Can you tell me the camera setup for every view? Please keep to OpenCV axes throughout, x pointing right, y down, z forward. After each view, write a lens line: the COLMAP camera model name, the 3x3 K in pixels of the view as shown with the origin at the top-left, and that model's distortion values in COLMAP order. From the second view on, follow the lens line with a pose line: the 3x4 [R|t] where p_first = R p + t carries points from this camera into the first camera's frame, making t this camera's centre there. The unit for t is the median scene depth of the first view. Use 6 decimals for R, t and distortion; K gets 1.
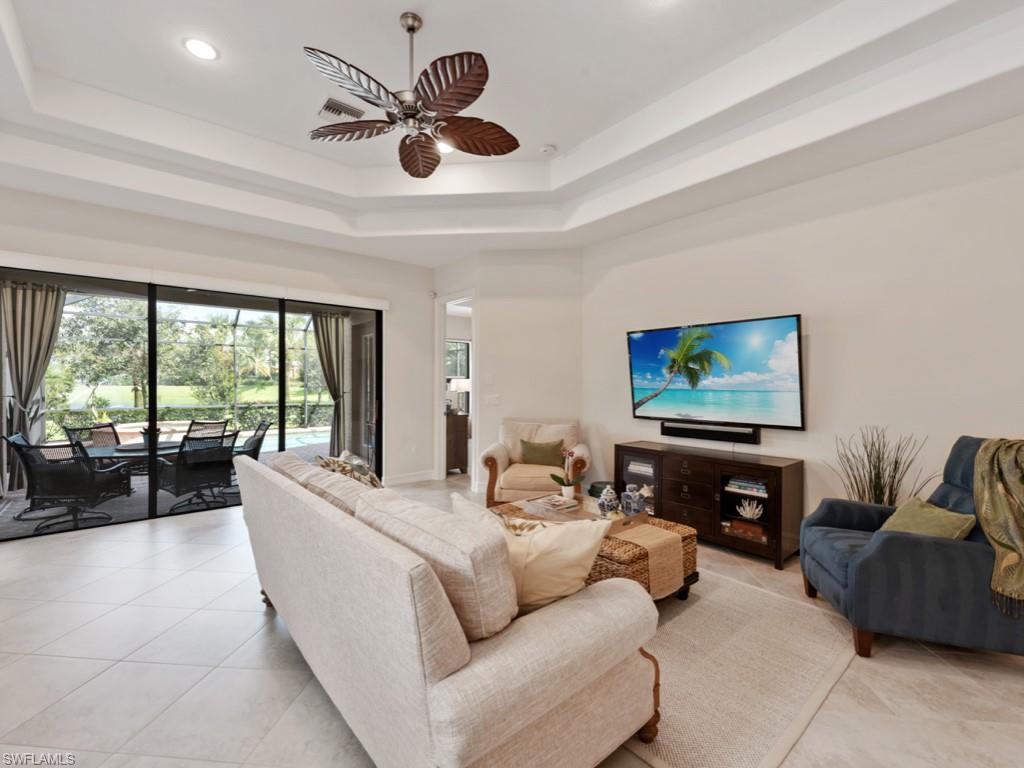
lens RADIAL K [[440.5, 0, 512.0], [0, 440.5, 384.0], [0, 0, 1]] dist [0.000125, 0.000063]
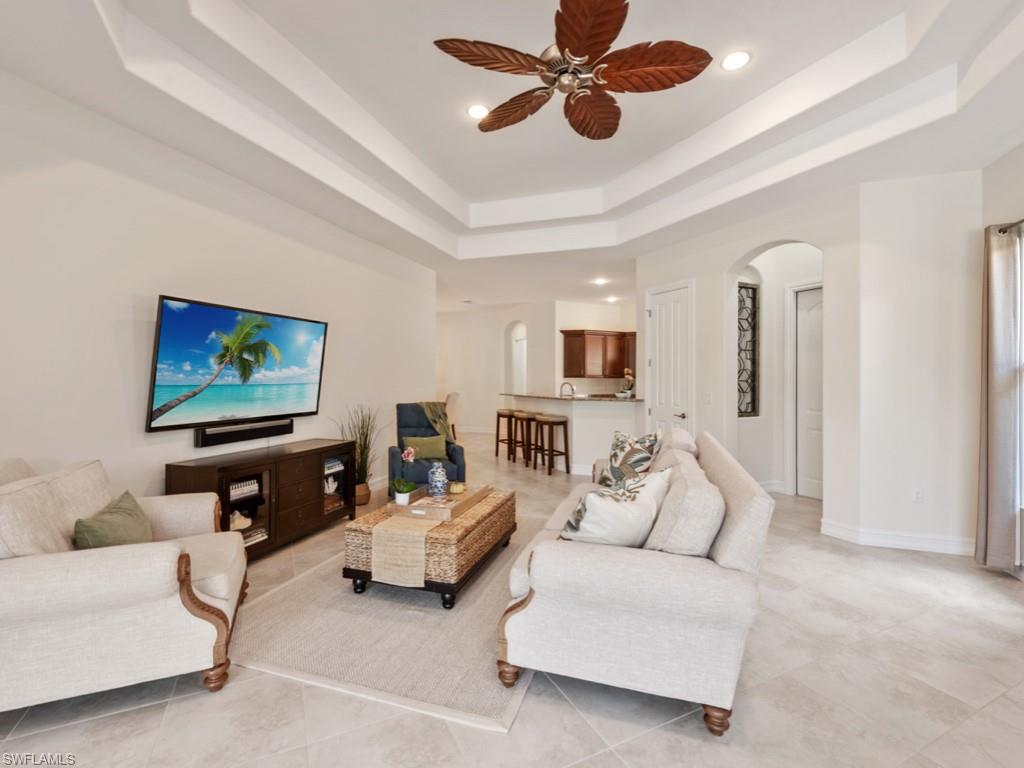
lens RADIAL K [[450.0, 0, 514.1], [0, 450.0, 374.7], [0, 0, 1]] dist [-0.000094, 0.000011]
pose [[-0.529032, -0.001241, 0.848601, -0.606035], [0.000682, 0.999998, 0.001888, -0.007515], [-0.848602, 0.001578, -0.529030, 1.020033]]
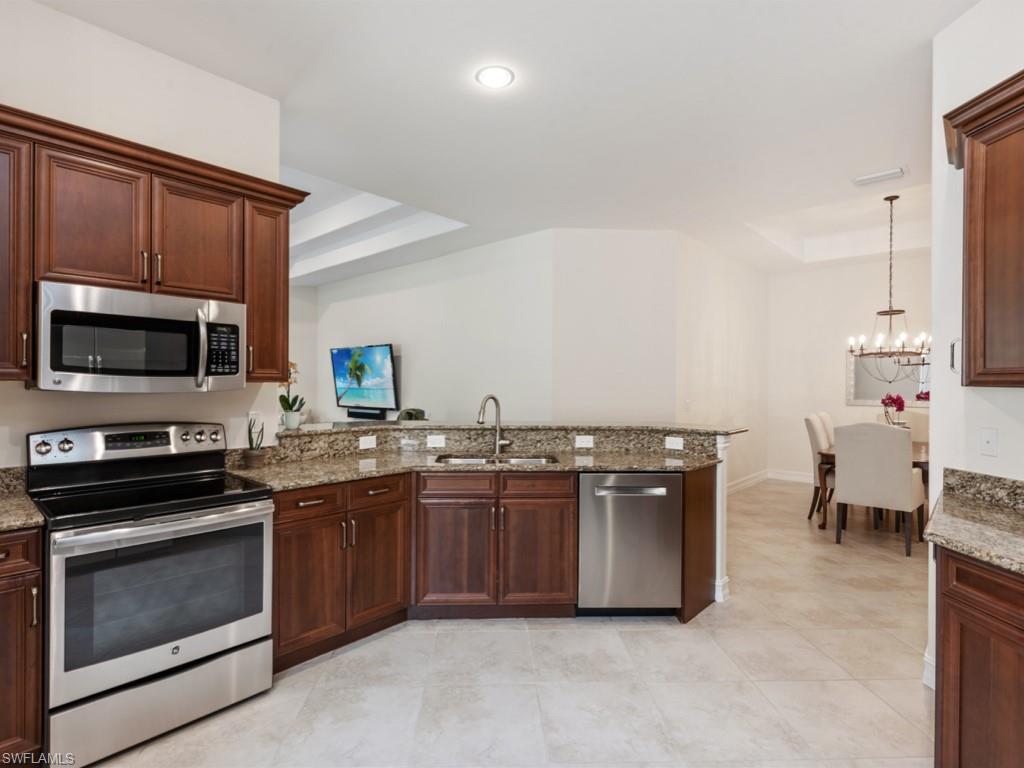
lens RADIAL K [[522.2, 0, 512.0], [0, 522.2, 384.0], [0, 0, 1]] dist [0.038550, 0.000004]
pose [[0.991663, 0.006742, 0.128683, 0.713929], [-0.005456, 0.999932, -0.010344, 0.015221], [-0.128744, 0.009556, 0.991632, -0.928849]]
